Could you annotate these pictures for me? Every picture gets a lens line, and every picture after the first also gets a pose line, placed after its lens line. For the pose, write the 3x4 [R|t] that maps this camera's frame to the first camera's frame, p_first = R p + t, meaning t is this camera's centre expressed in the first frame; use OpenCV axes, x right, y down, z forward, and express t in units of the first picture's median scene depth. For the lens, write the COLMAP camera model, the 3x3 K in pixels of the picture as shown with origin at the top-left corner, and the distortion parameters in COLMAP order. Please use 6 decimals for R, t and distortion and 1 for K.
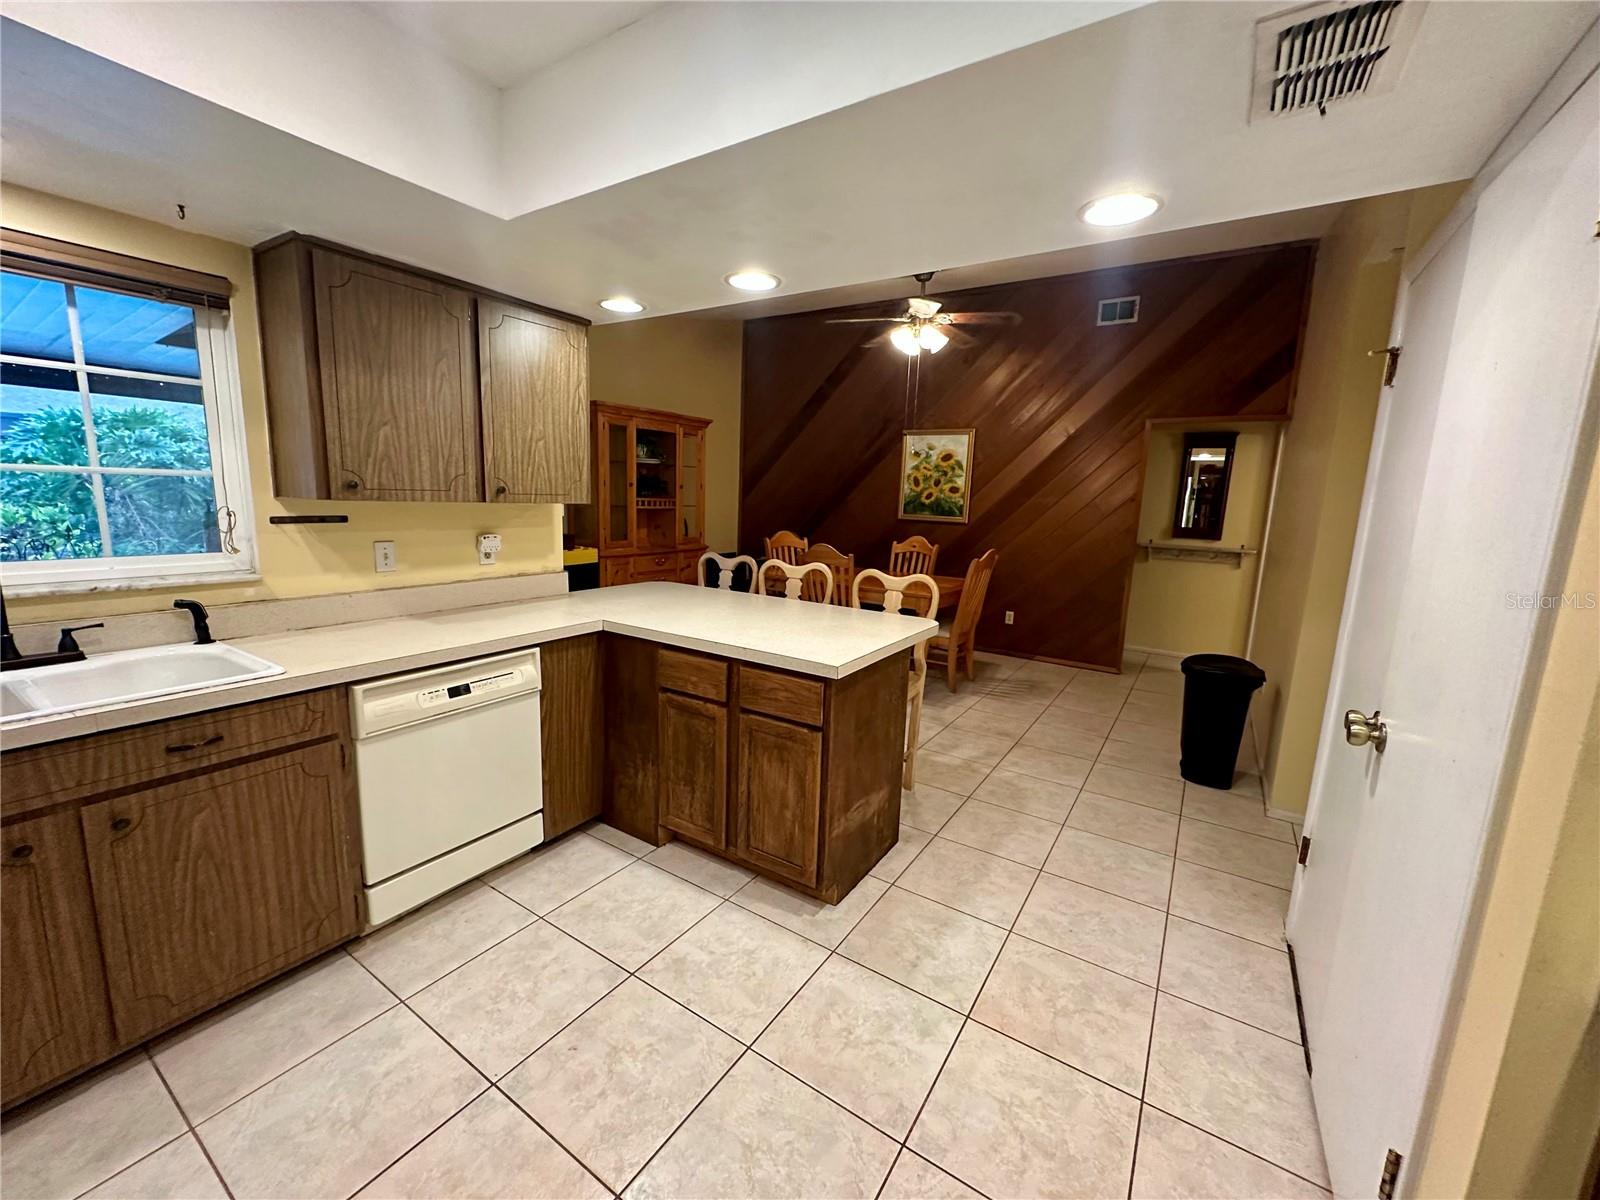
lens RADIAL K [[637.4, 0, 801.0], [0, 637.4, 599.0], [0, 0, 1]] dist [-0.003068, 0.001066]
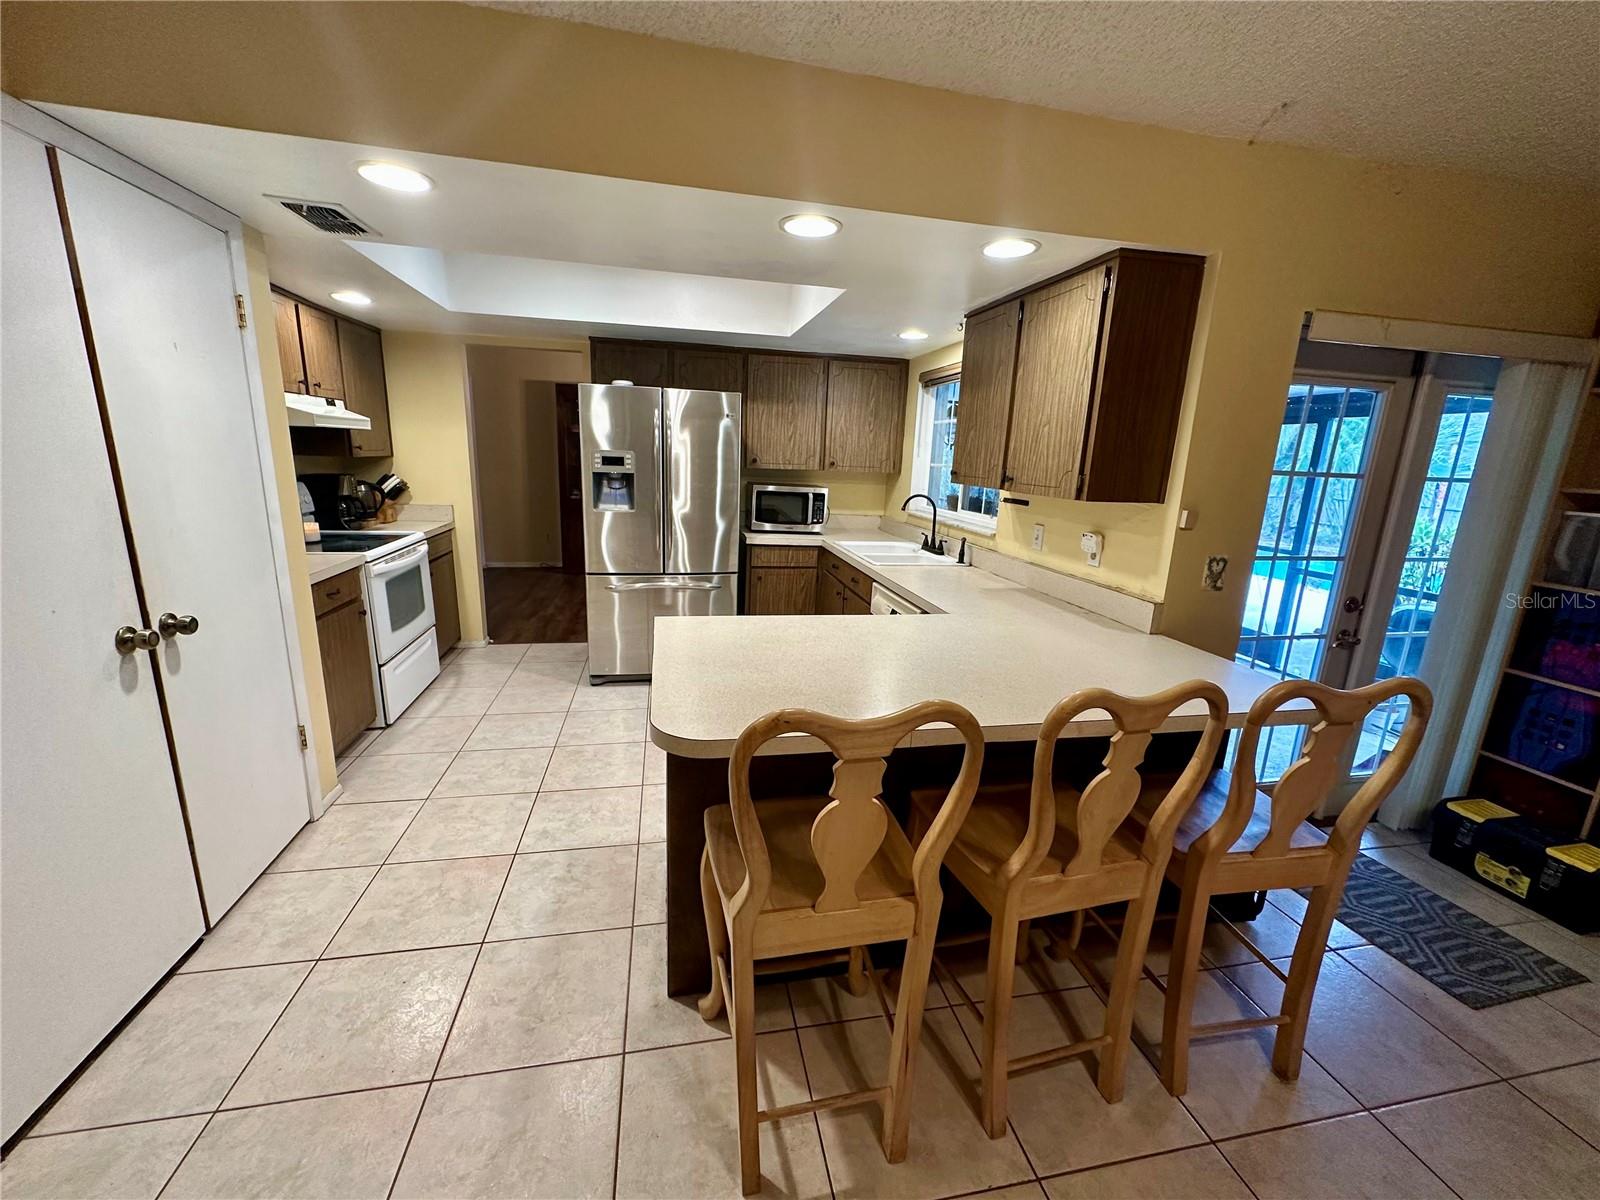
lens RADIAL K [[637.4, 0, 798.2], [0, 637.4, 599.5], [0, 0, 1]] dist [-0.003068, 0.001066]
pose [[-0.708572, 0.096558, -0.699001, 0.331123], [-0.180851, 0.932656, 0.312162, -0.158720], [0.682070, 0.347604, -0.643391, 0.953852]]
